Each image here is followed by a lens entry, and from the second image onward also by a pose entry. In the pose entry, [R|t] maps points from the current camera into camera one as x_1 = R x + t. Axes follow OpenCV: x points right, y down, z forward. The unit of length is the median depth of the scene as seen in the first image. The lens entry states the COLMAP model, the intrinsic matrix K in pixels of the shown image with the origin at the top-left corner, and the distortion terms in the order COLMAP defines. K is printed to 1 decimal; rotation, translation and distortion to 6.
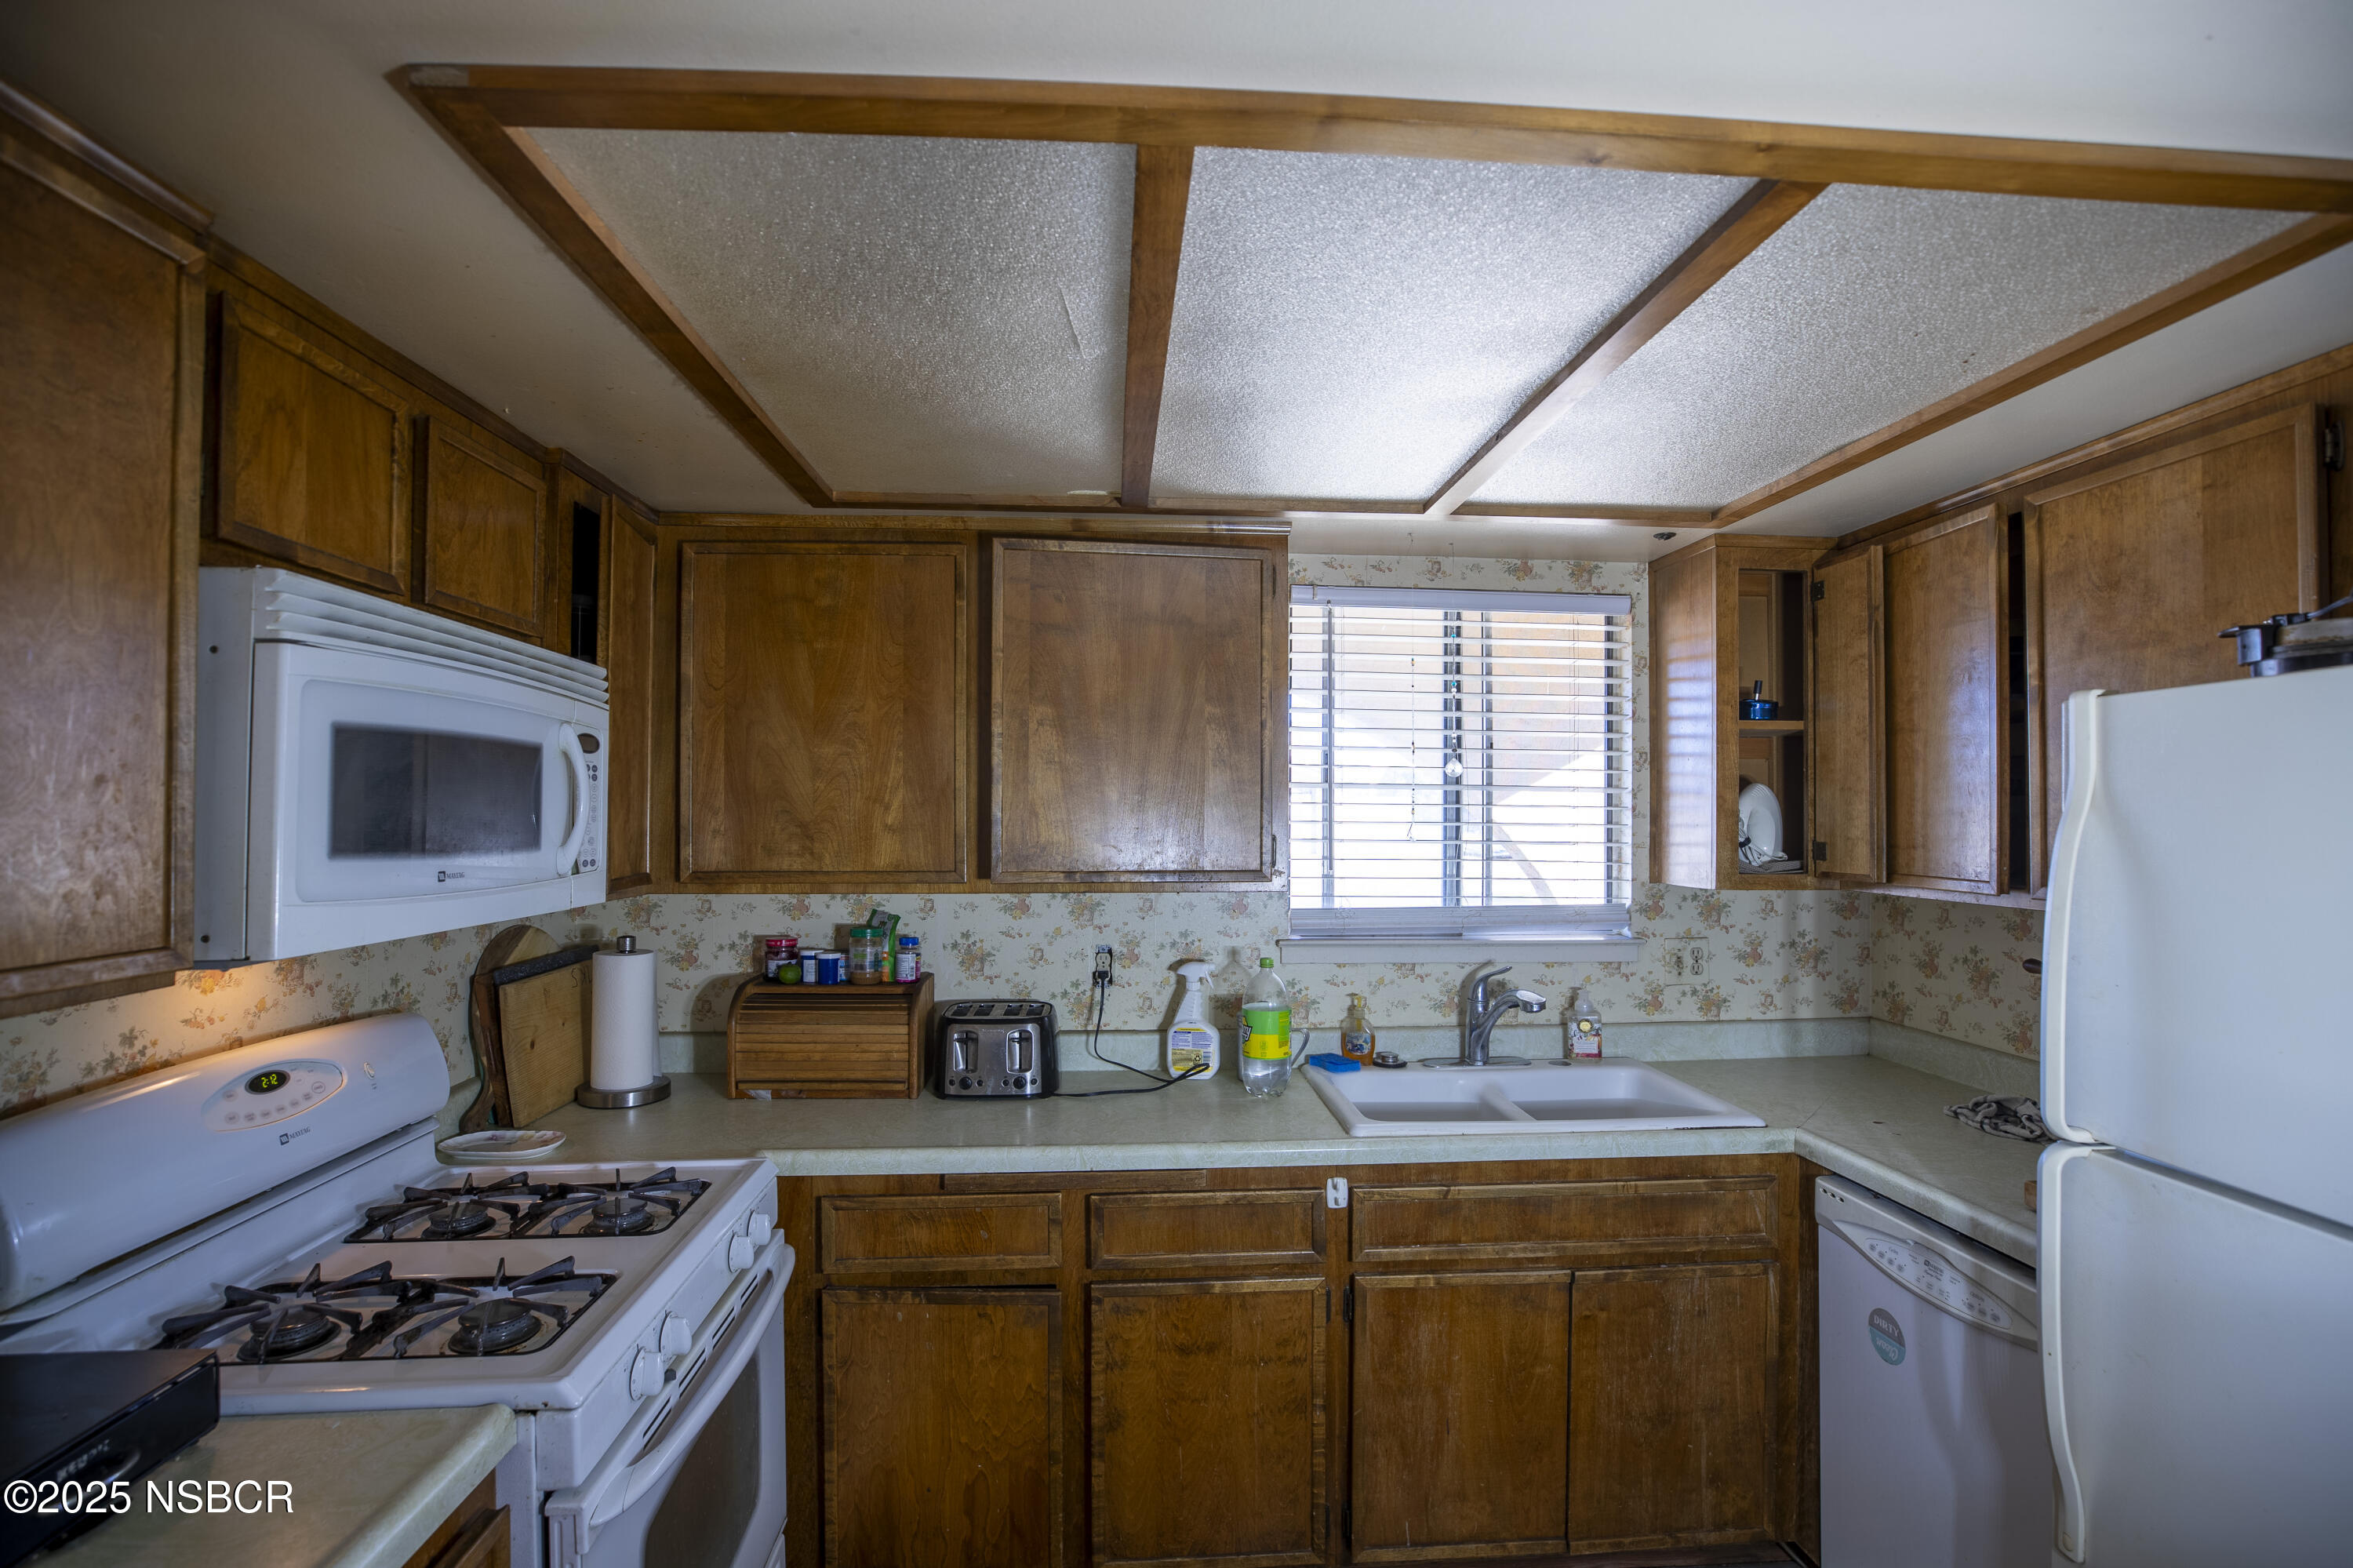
lens RADIAL K [[1092.5, 0, 1177.6], [0, 1092.5, 789.5], [0, 0, 1]] dist [-0.025178, 0.004822]
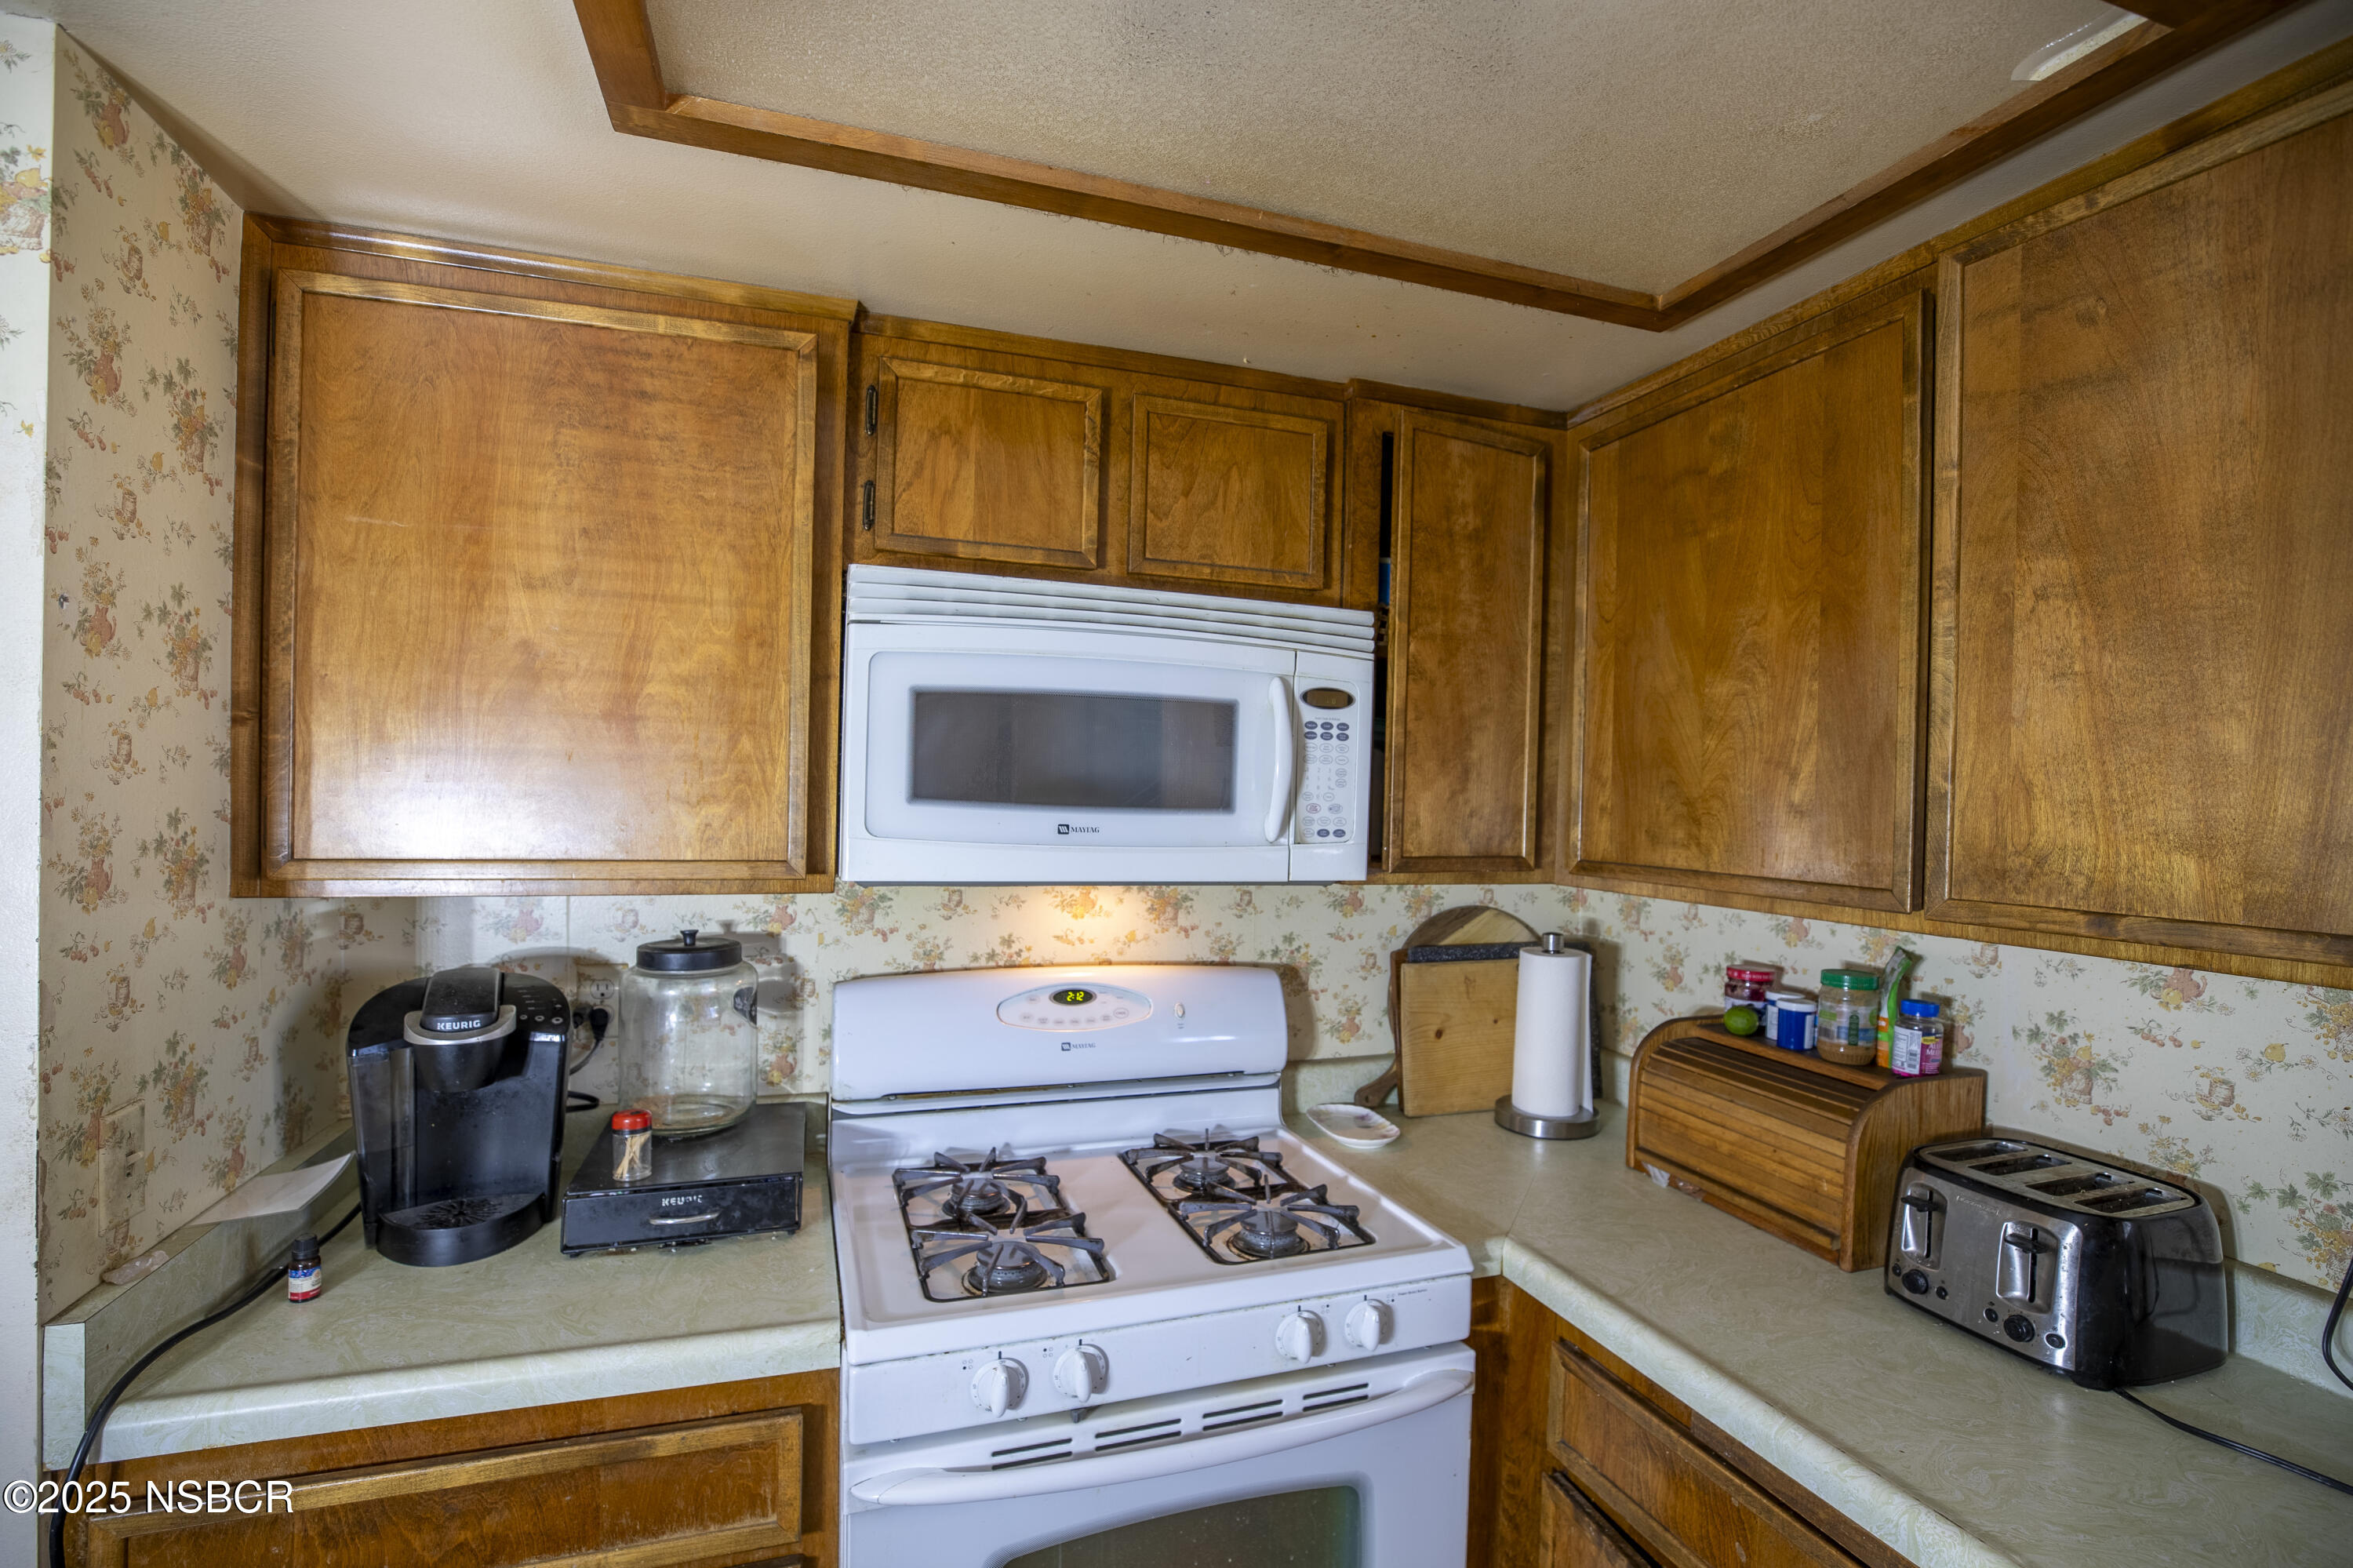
lens RADIAL K [[1092.5, 0, 1172.7], [0, 1092.5, 794.4], [0, 0, 1]] dist [-0.025178, 0.004822]
pose [[0.257187, 0.007010, -0.966336, 0.231537], [-0.003601, 0.999974, 0.006296, 0.024638], [0.966355, 0.001861, 0.257206, 0.512352]]
